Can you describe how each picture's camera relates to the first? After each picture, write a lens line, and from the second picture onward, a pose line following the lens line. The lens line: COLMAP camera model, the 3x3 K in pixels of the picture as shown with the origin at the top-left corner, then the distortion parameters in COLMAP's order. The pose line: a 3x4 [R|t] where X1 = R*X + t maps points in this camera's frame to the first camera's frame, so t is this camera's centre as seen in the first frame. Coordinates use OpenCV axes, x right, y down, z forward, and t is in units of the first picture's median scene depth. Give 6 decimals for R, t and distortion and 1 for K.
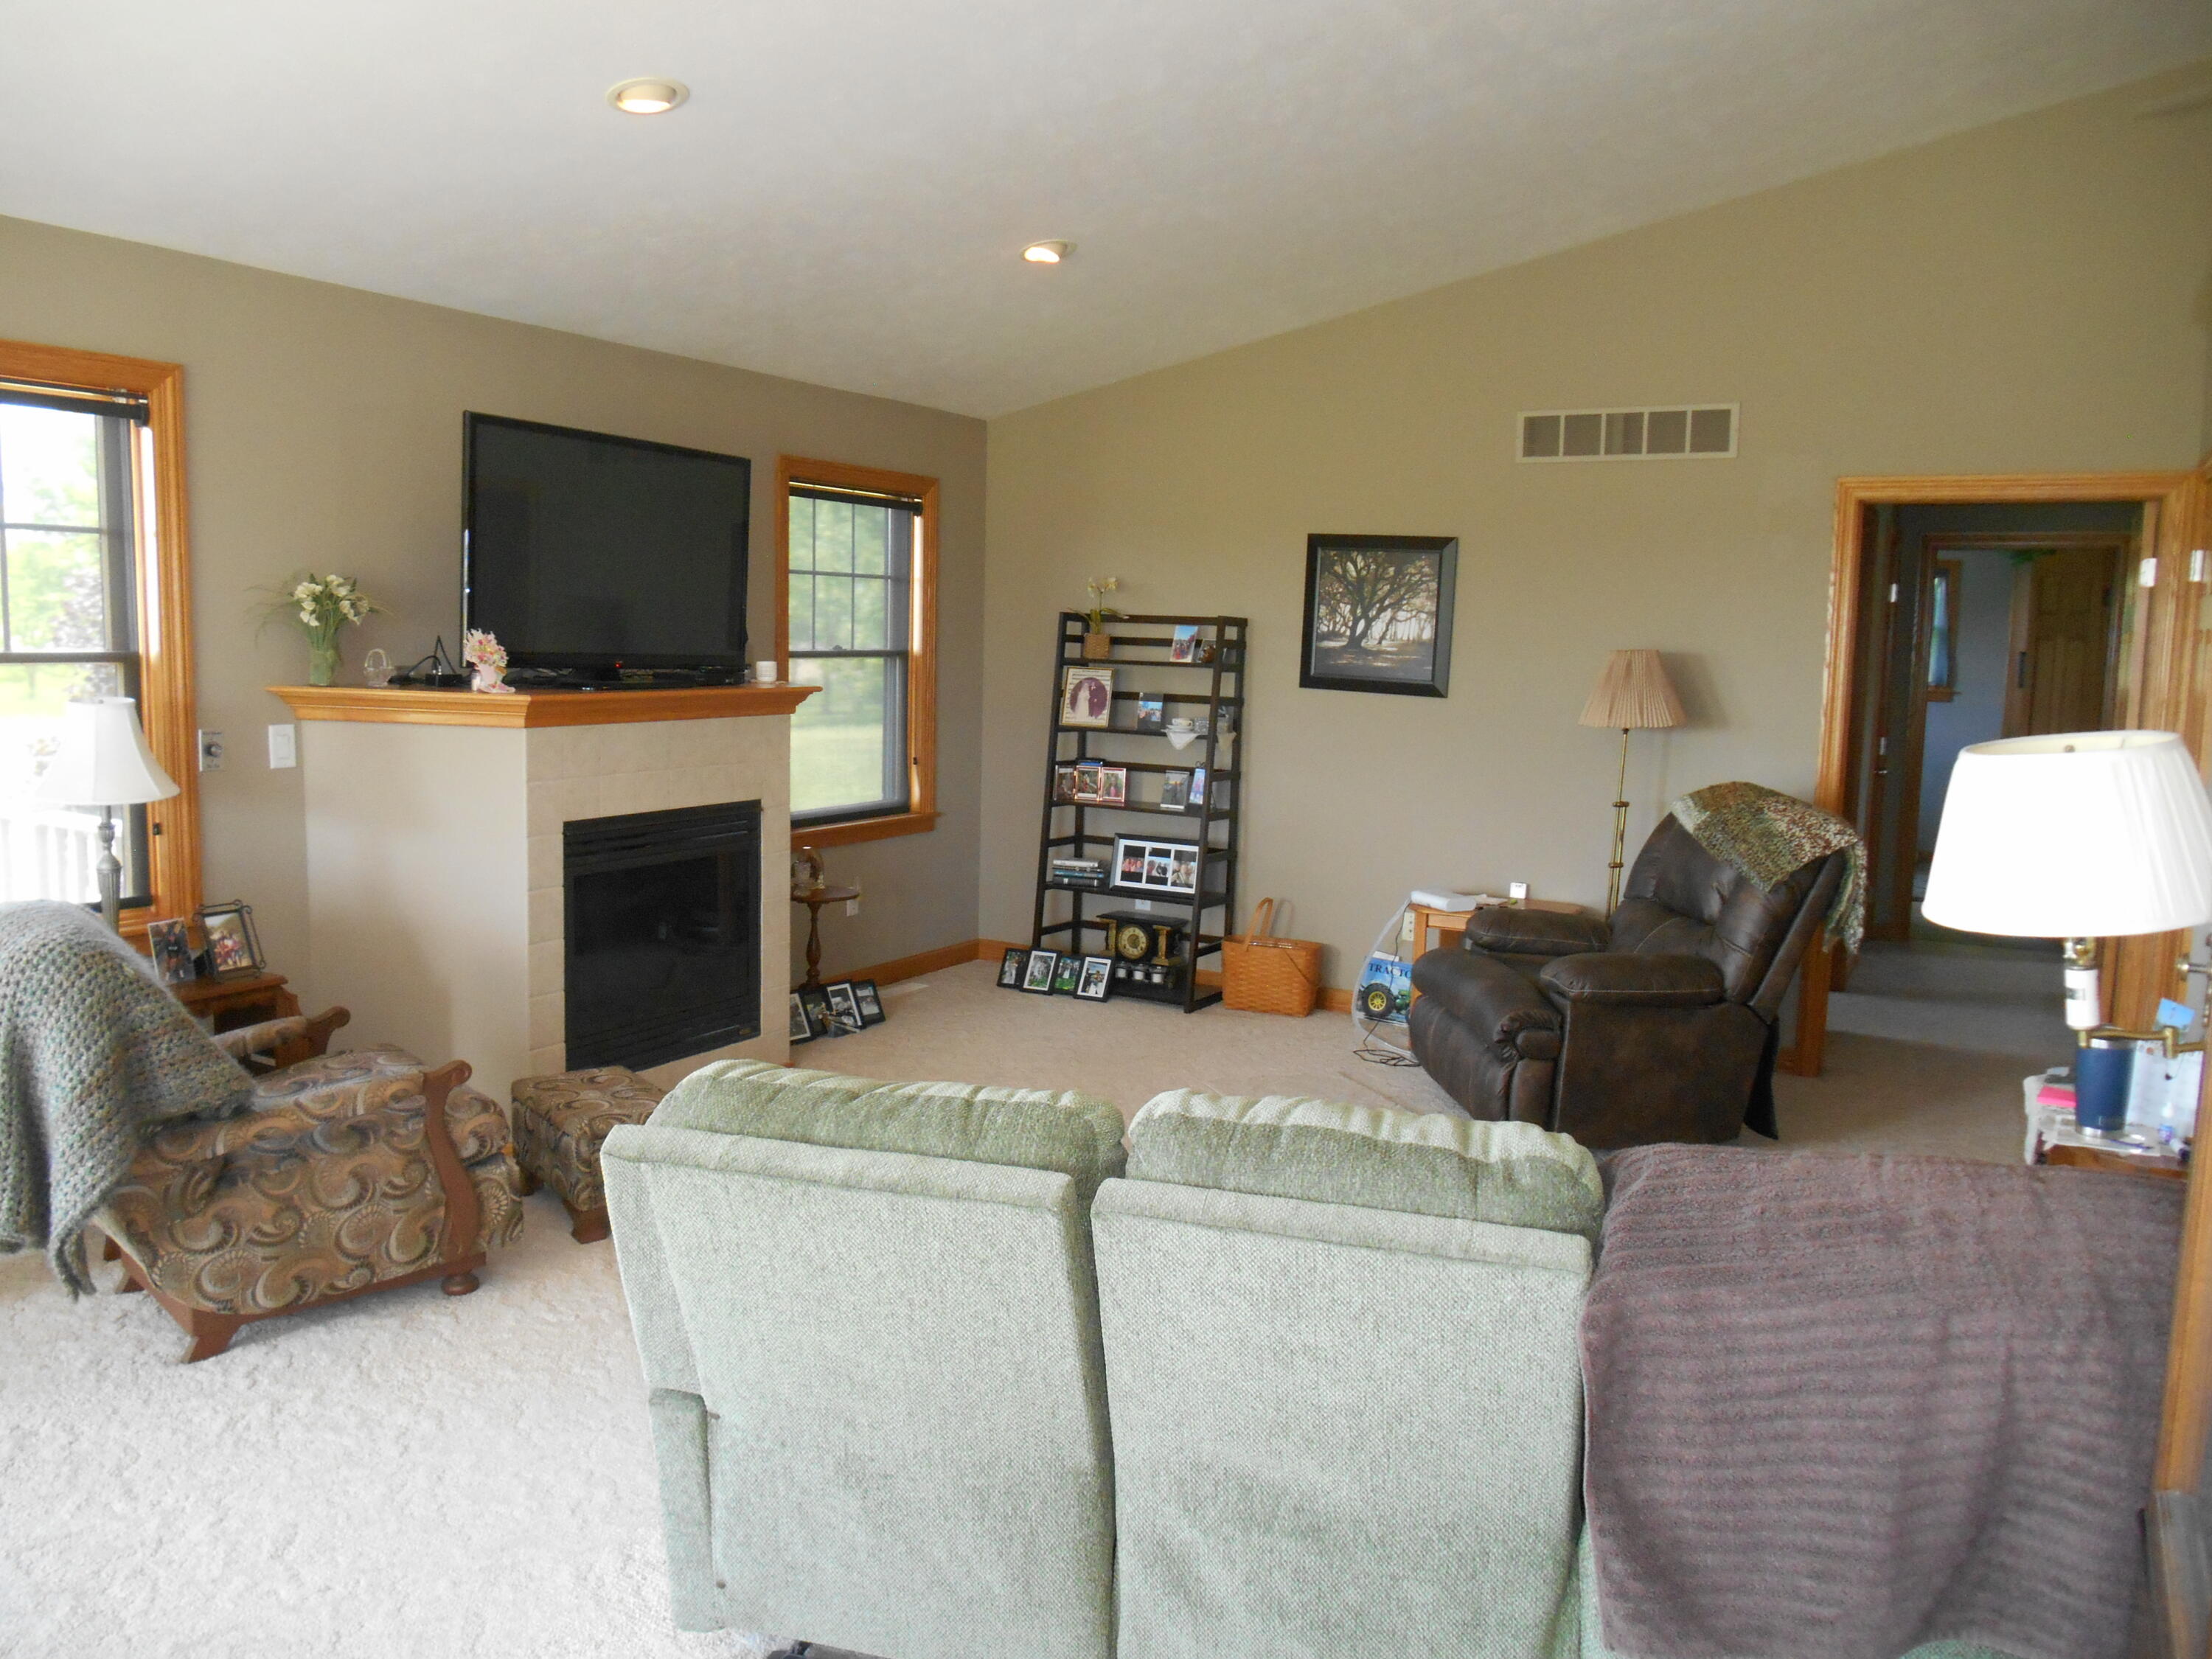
lens RADIAL K [[1670.1, 0, 1101.4], [0, 1670.1, 818.3], [0, 0, 1]] dist [-0.045419, 0.004143]
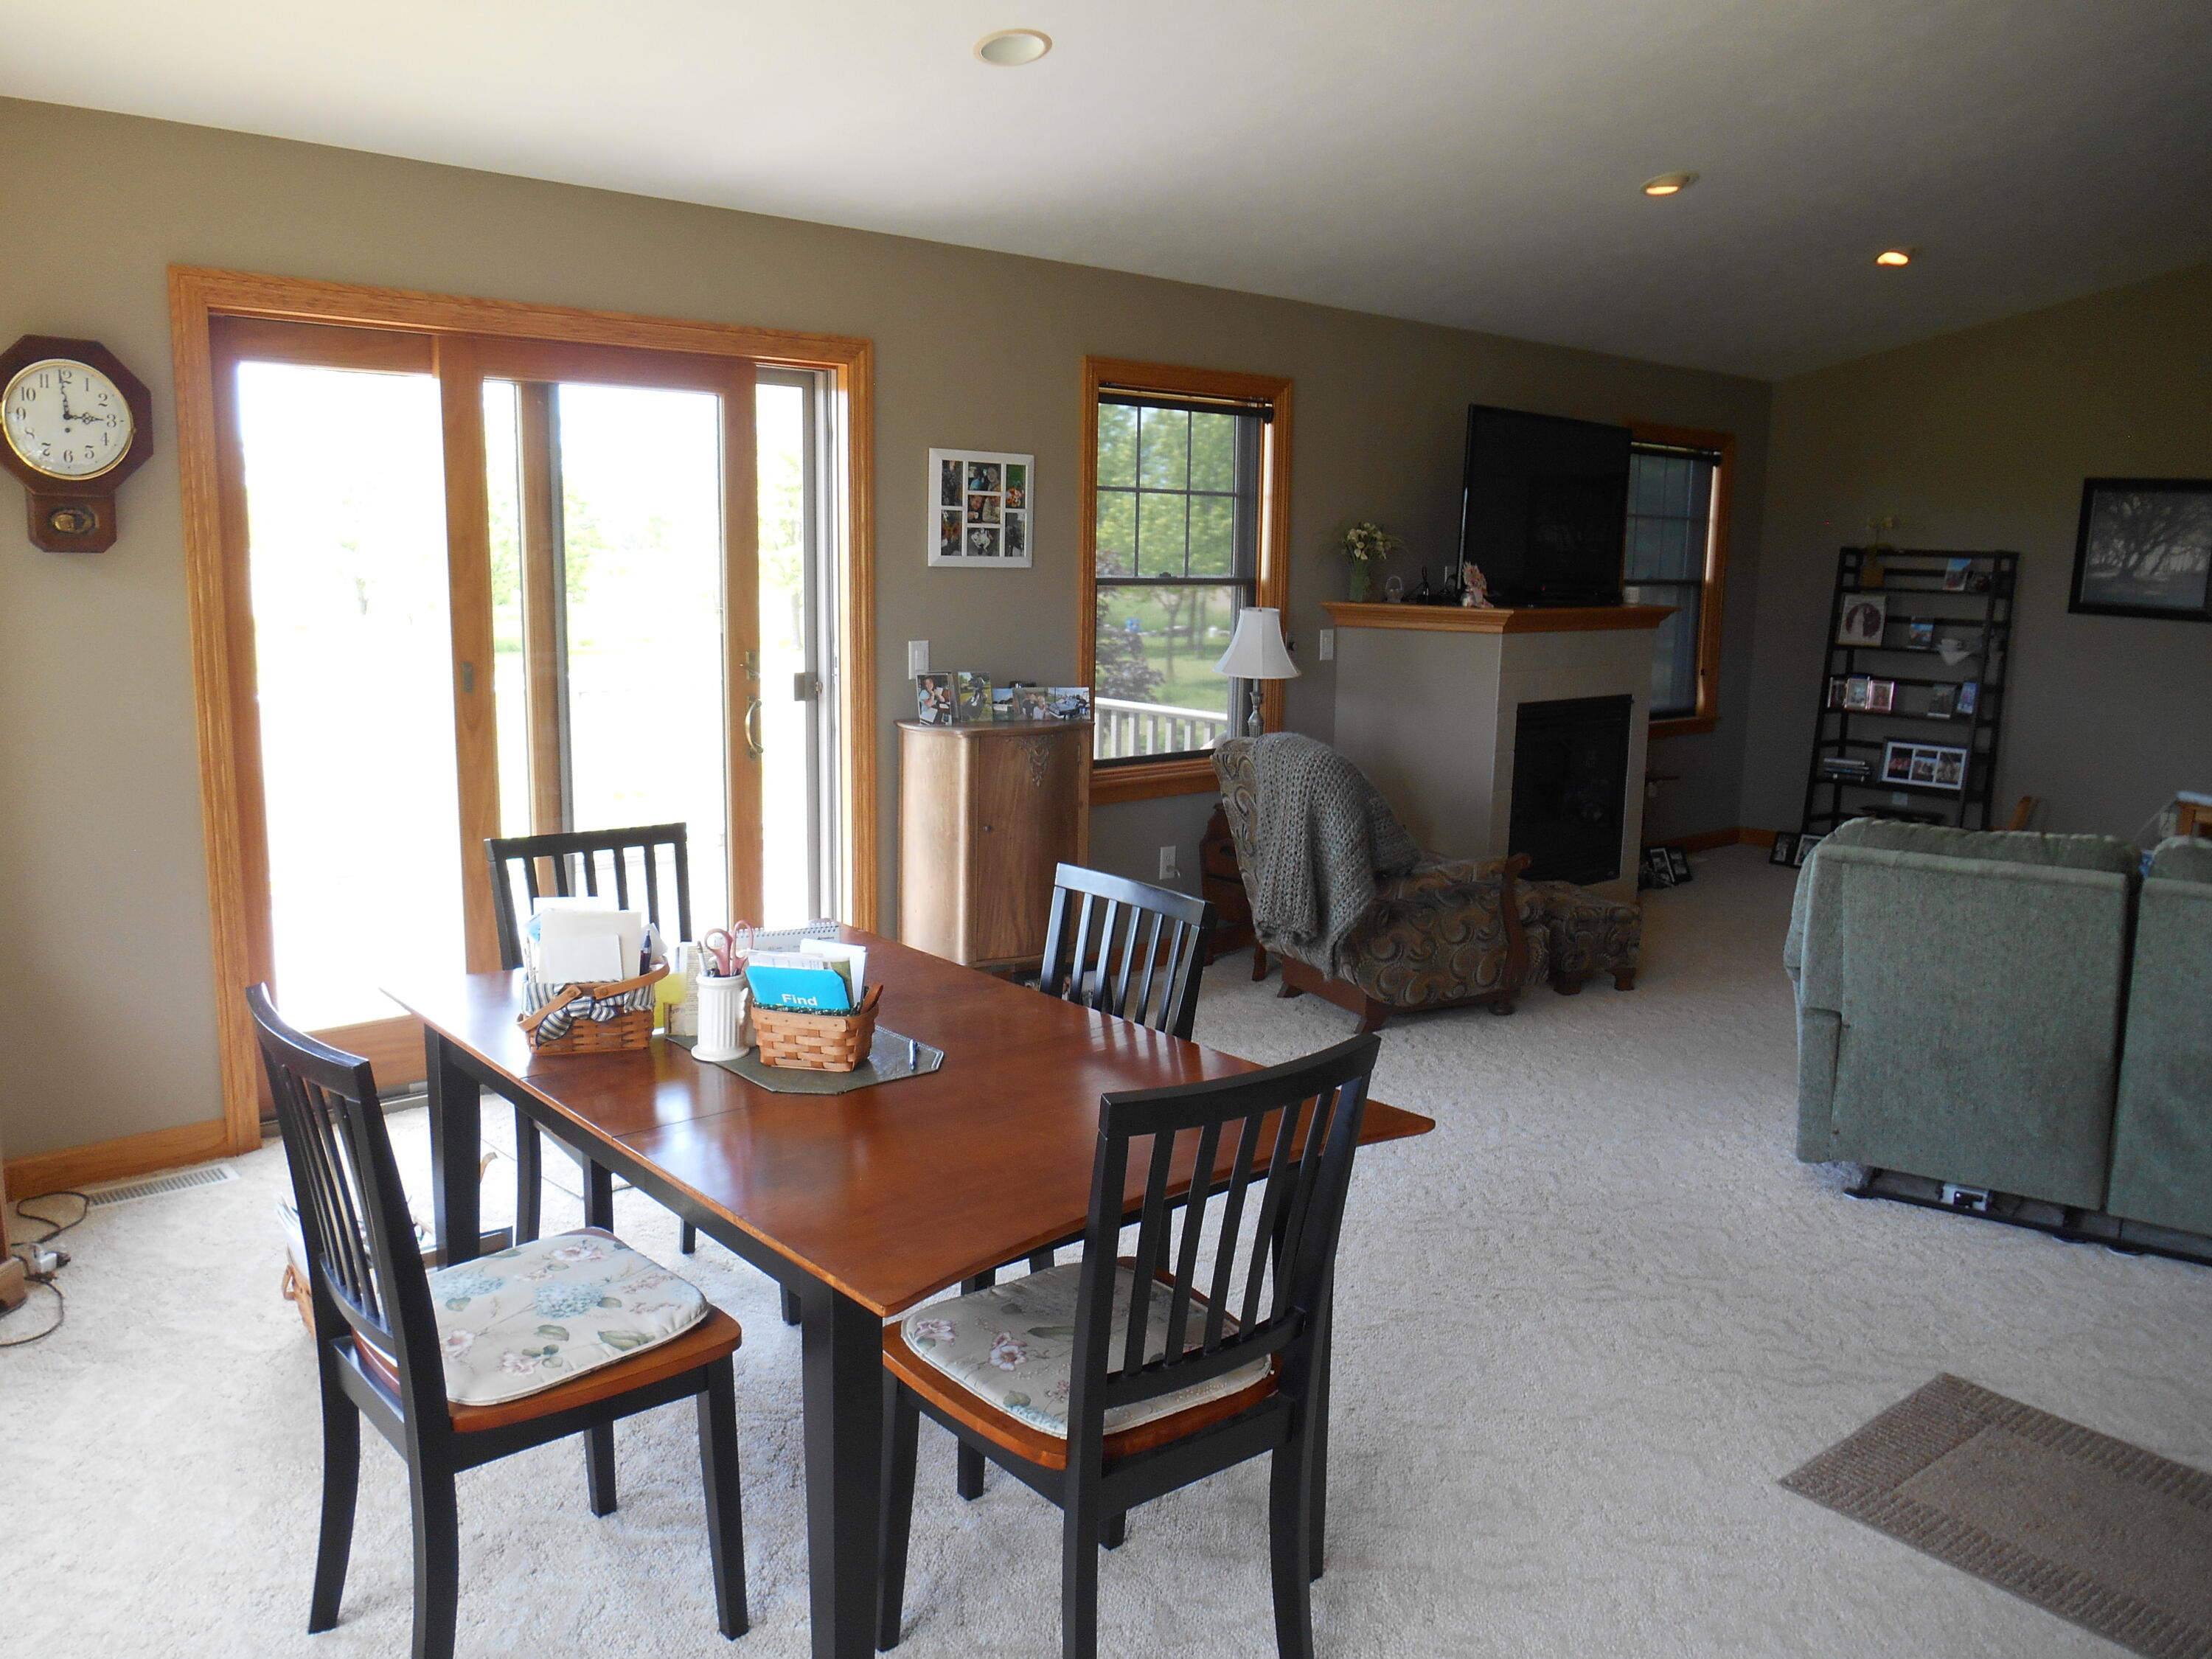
lens RADIAL K [[1705.0, 0, 1145.8], [0, 1705.0, 813.4], [0, 0, 1]] dist [-0.008891, -0.000104]
pose [[0.957487, 0.040518, -0.285616, -0.154143], [-0.030583, 0.998765, 0.039162, 0.033783], [0.286849, -0.028762, 0.957544, -0.314022]]
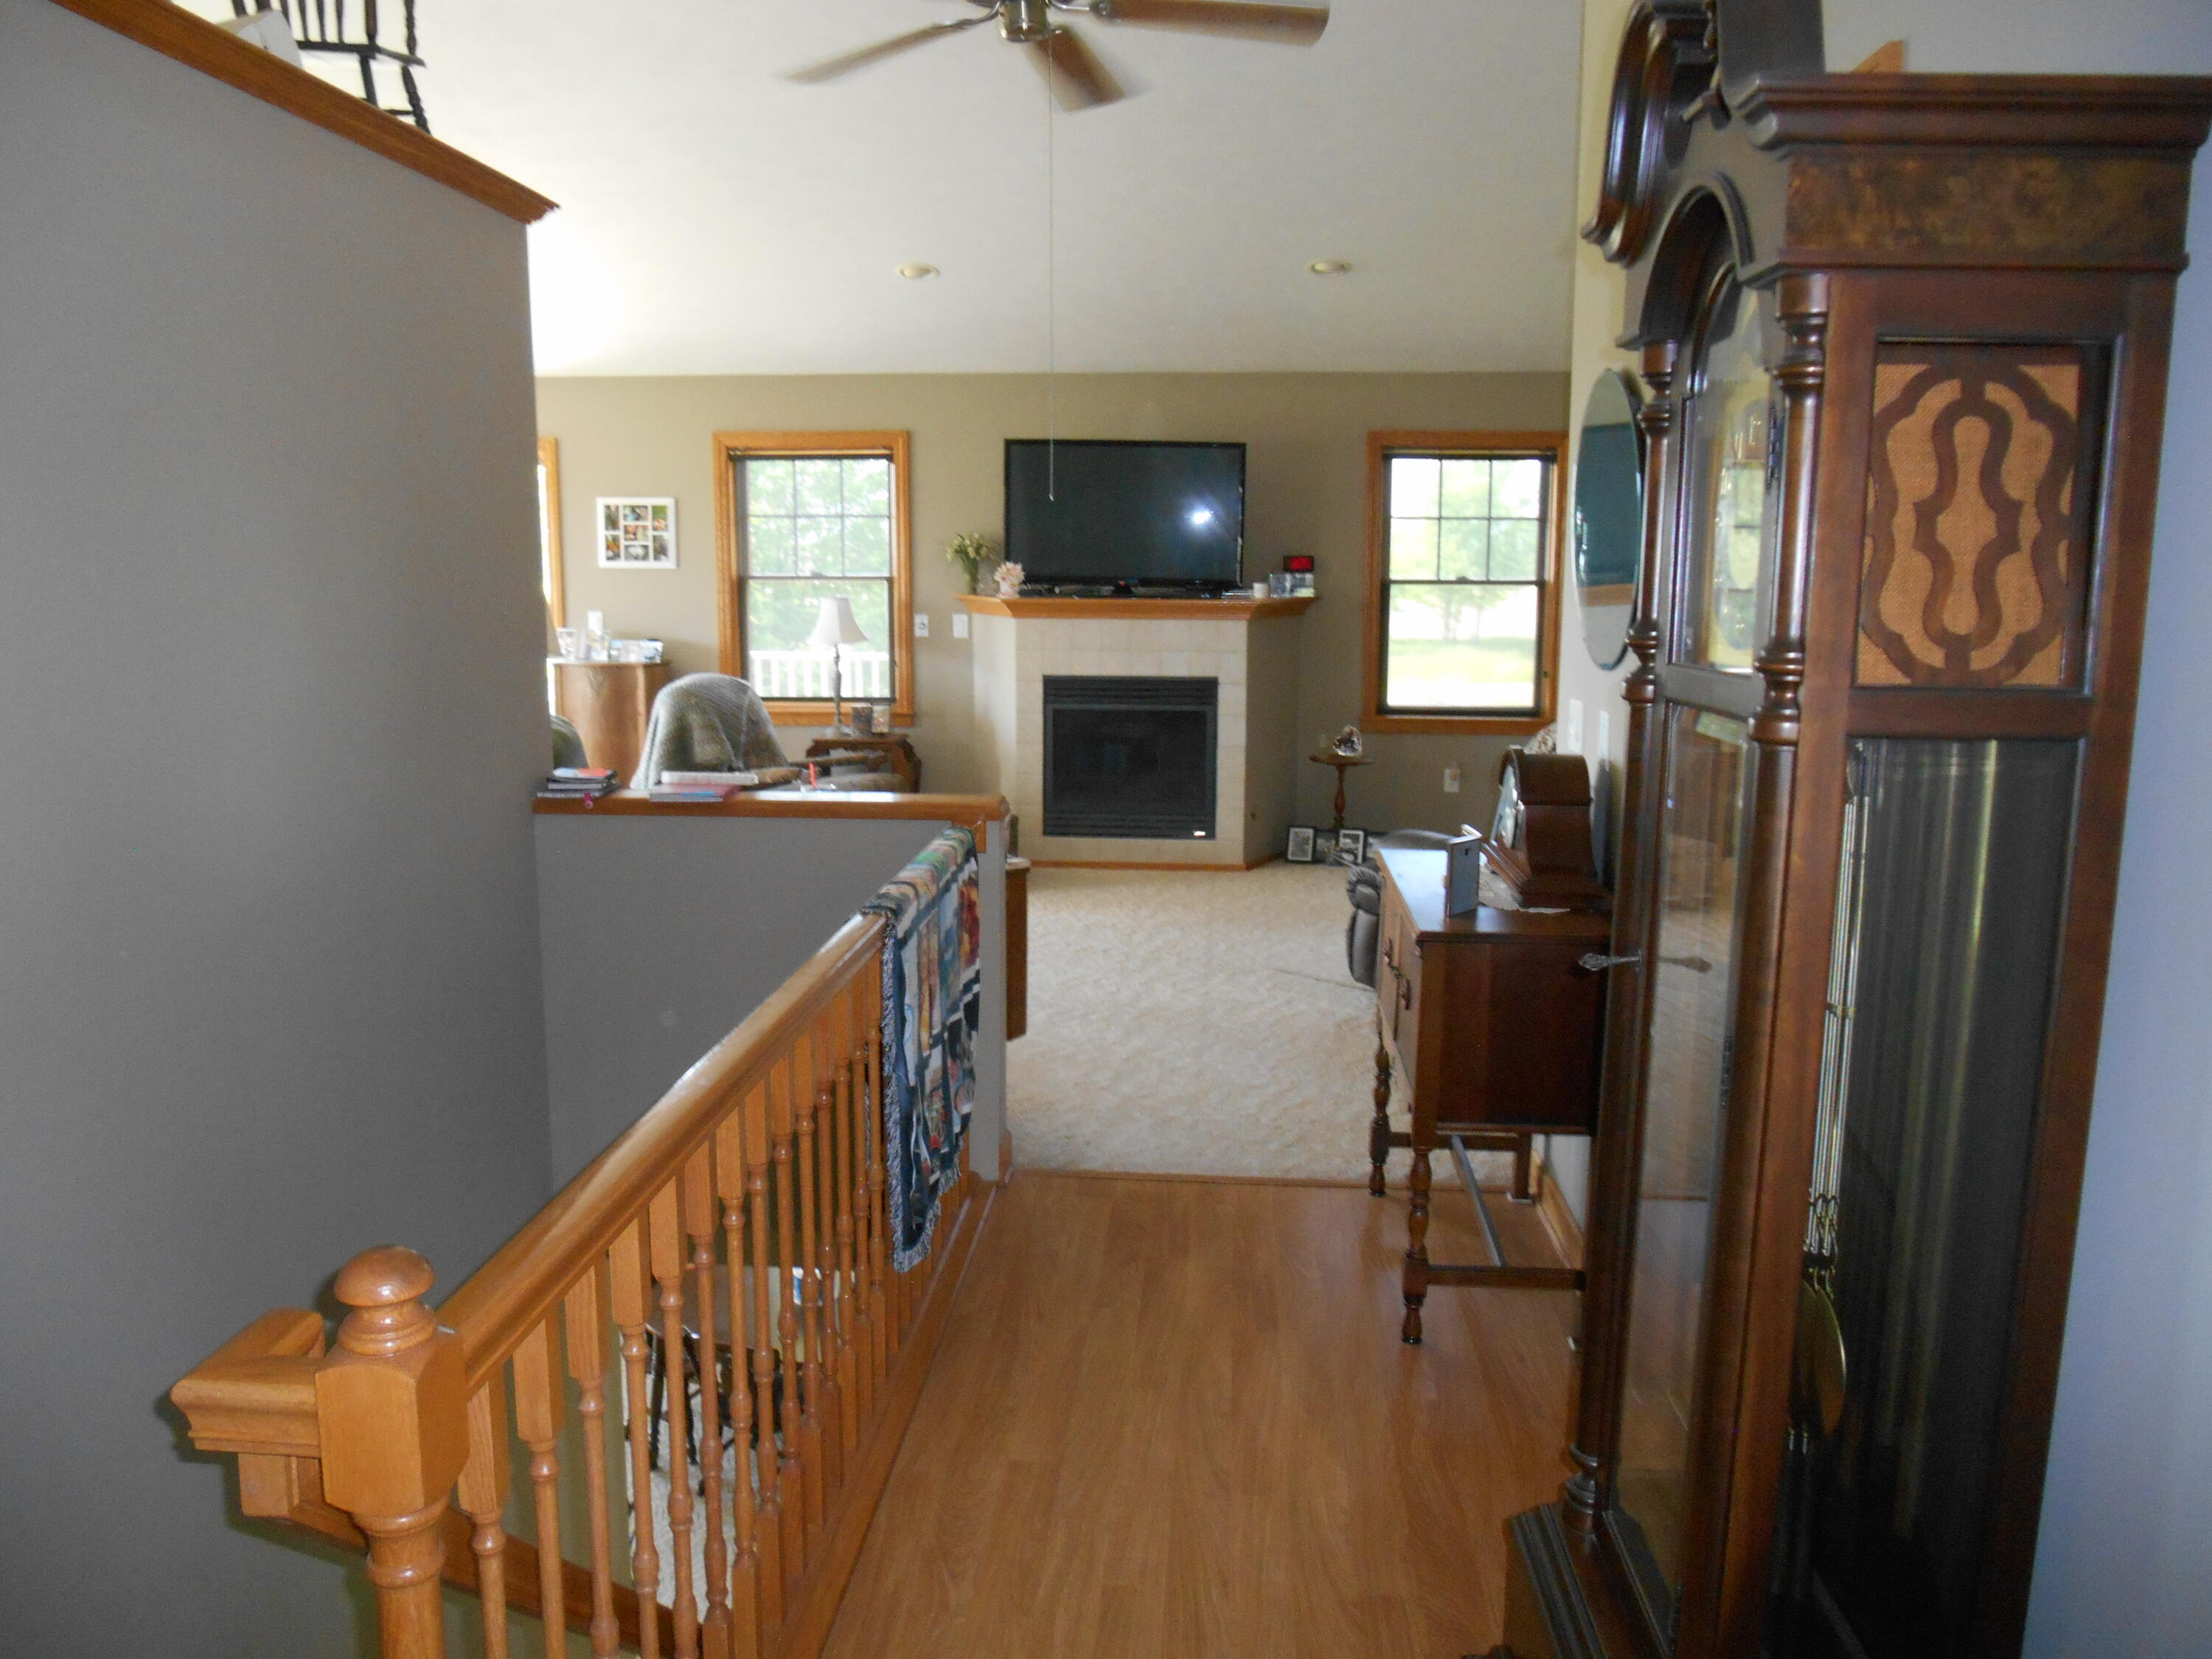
lens RADIAL K [[1670.1, 0, 1101.4], [0, 1670.1, 818.3], [0, 0, 1]] dist [-0.045419, 0.004143]
pose [[0.424031, 0.127913, -0.896569, 0.904474], [-0.097101, 0.990690, 0.095417, -0.016180], [0.900427, 0.046598, 0.432504, 0.234415]]
